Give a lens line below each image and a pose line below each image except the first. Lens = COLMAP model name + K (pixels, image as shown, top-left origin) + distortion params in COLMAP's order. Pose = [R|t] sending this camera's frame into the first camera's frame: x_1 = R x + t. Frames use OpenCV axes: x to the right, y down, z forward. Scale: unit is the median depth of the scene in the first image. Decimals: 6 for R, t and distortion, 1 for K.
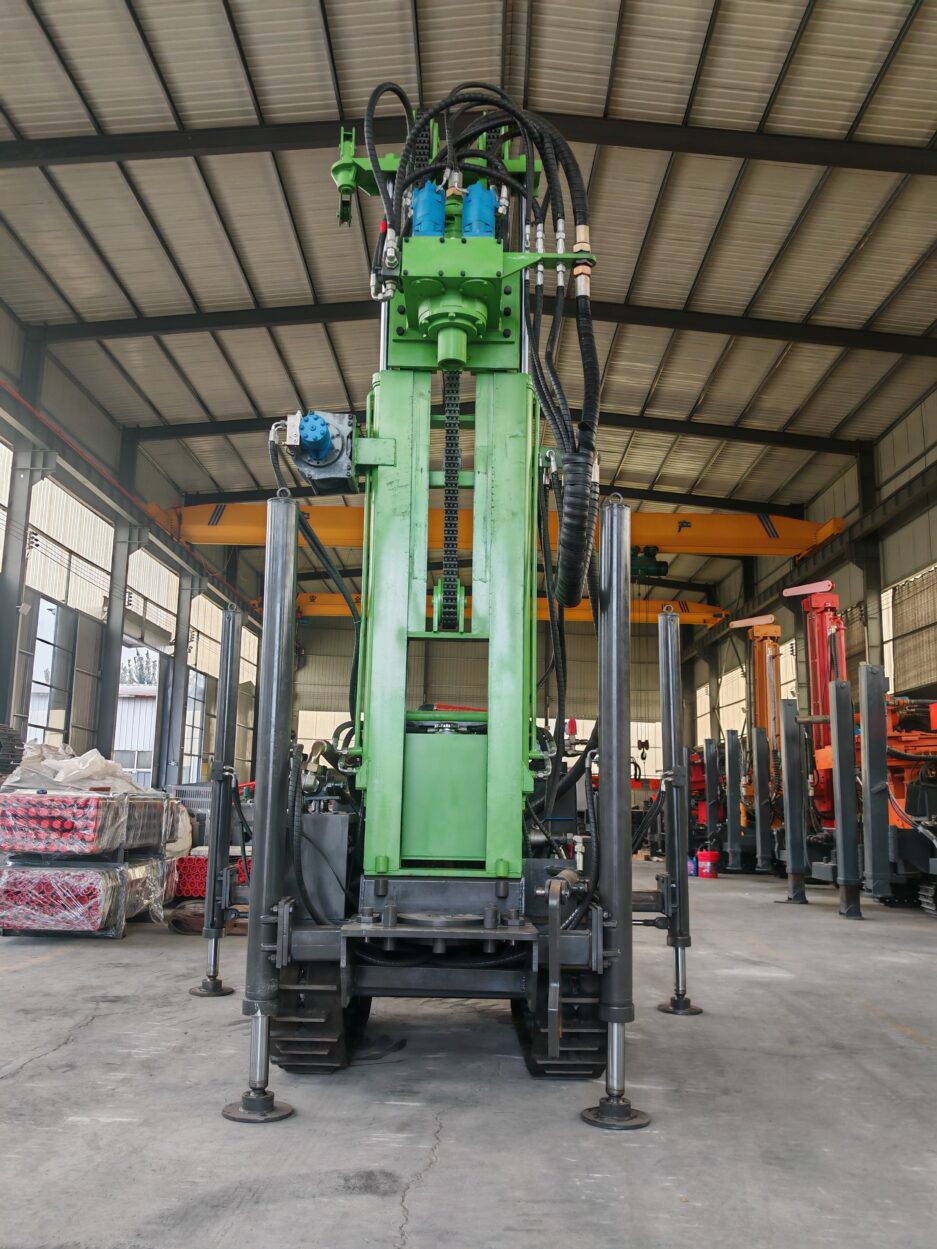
lens RADIAL K [[1027.4, 0, 470.2], [0, 1027.4, 631.9], [0, 0, 1]] dist [0.013514, -0.049590]
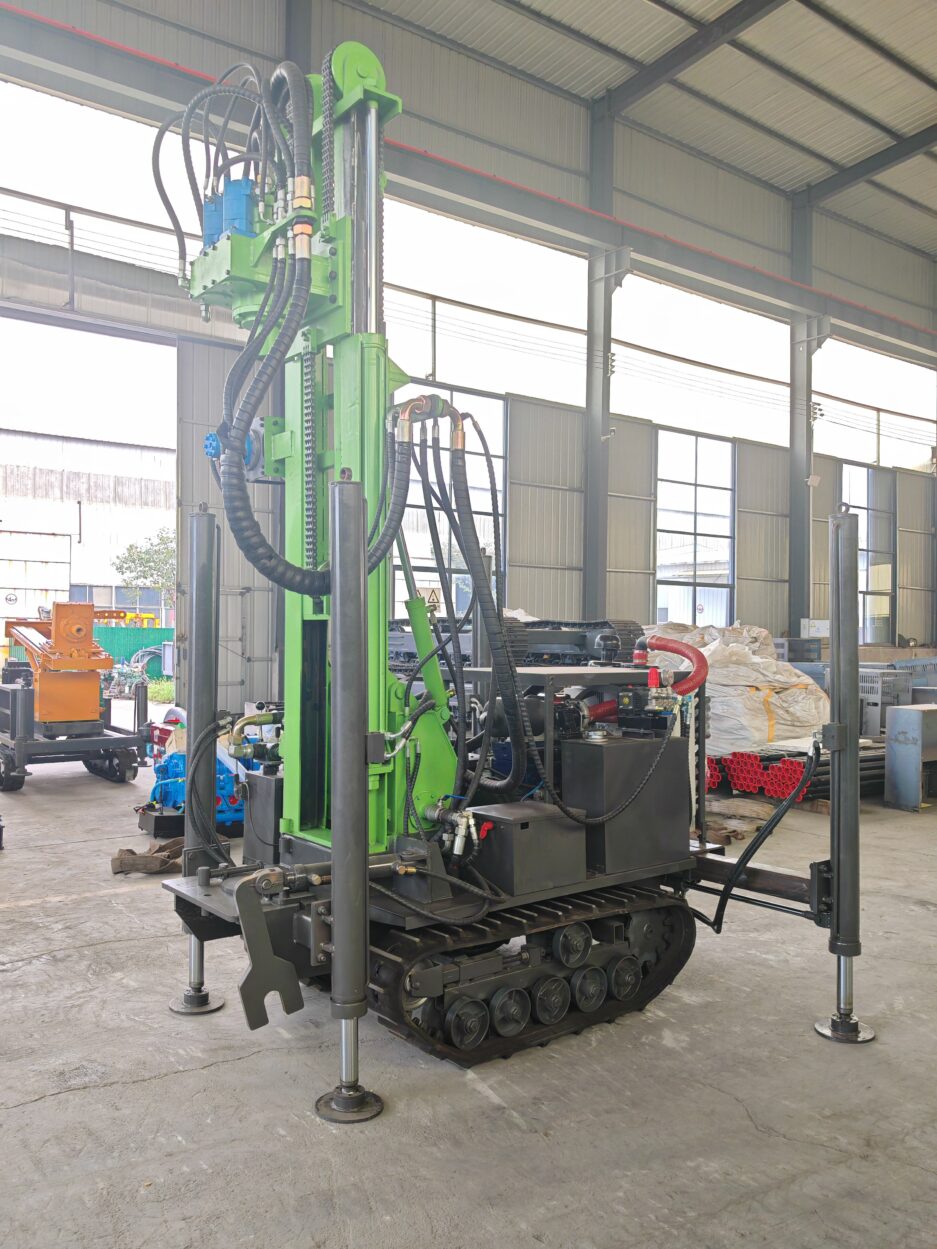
lens RADIAL K [[1027.4, 0, 458.4], [0, 1027.4, 630.2], [0, 0, 1]] dist [0.013514, -0.049590]
pose [[0.604144, -0.019075, -0.796647, 0.825888], [0.139405, 0.986827, 0.082090, -0.044622], [0.784587, -0.160651, 0.598844, 0.451058]]
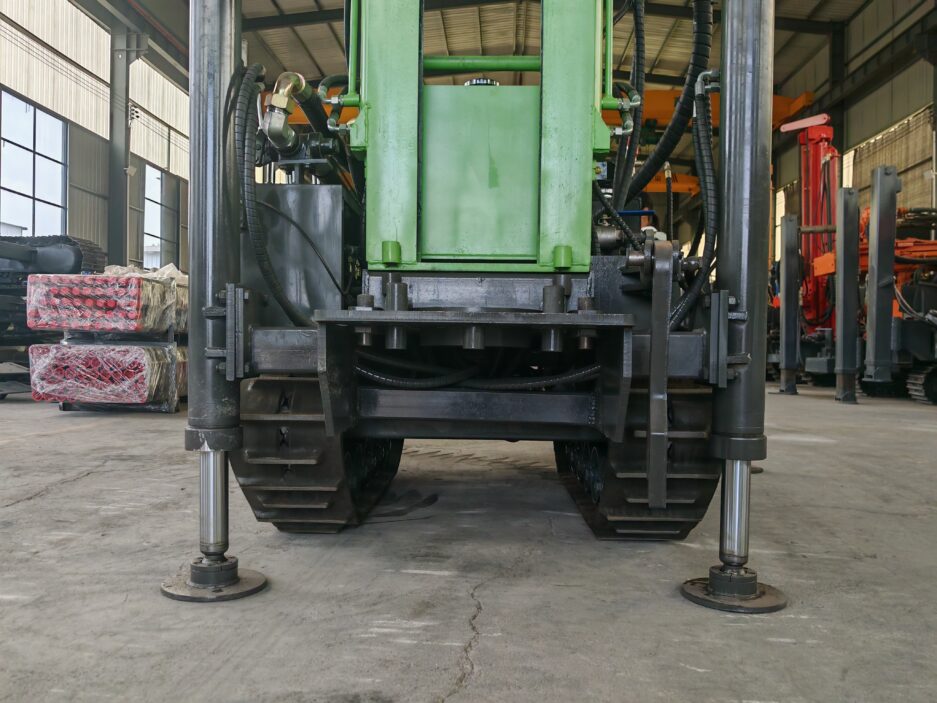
lens RADIAL K [[770.7, 0, 474.0], [0, 770.7, 354.1], [0, 0, 1]] dist [0.013514, -0.049590]
pose [[0.999451, -0.006023, -0.032593, -0.011428], [0.011644, 0.984474, 0.175146, 0.180975], [0.031032, -0.175430, 0.984003, 0.419237]]
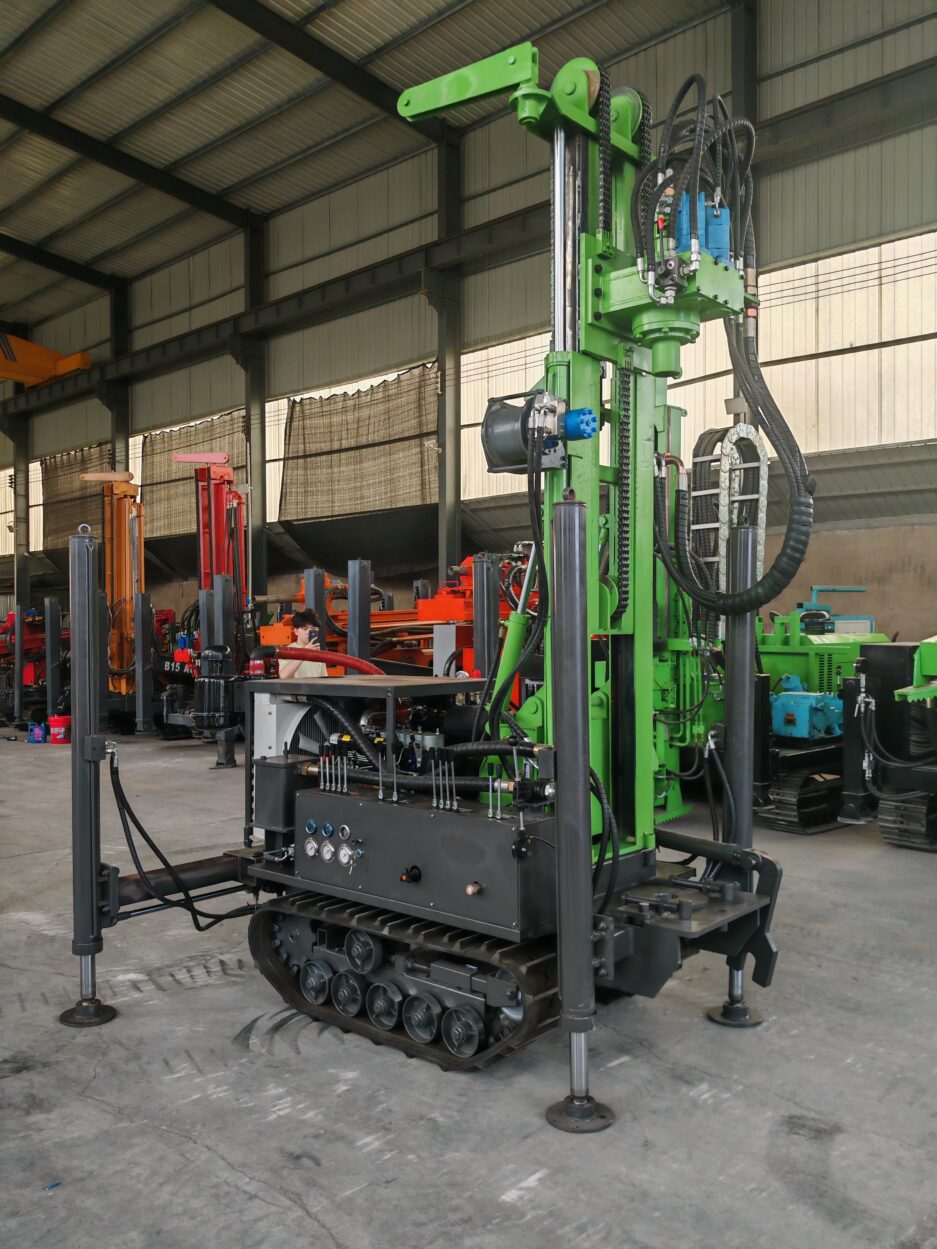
lens RADIAL K [[1027.4, 0, 468.0], [0, 1027.4, 635.3], [0, 0, 1]] dist [0.013514, -0.049590]
pose [[0.669470, -0.028424, 0.742295, -0.832925], [-0.106400, 0.985295, 0.133691, -0.108928], [-0.735179, -0.168482, 0.656601, 0.390464]]
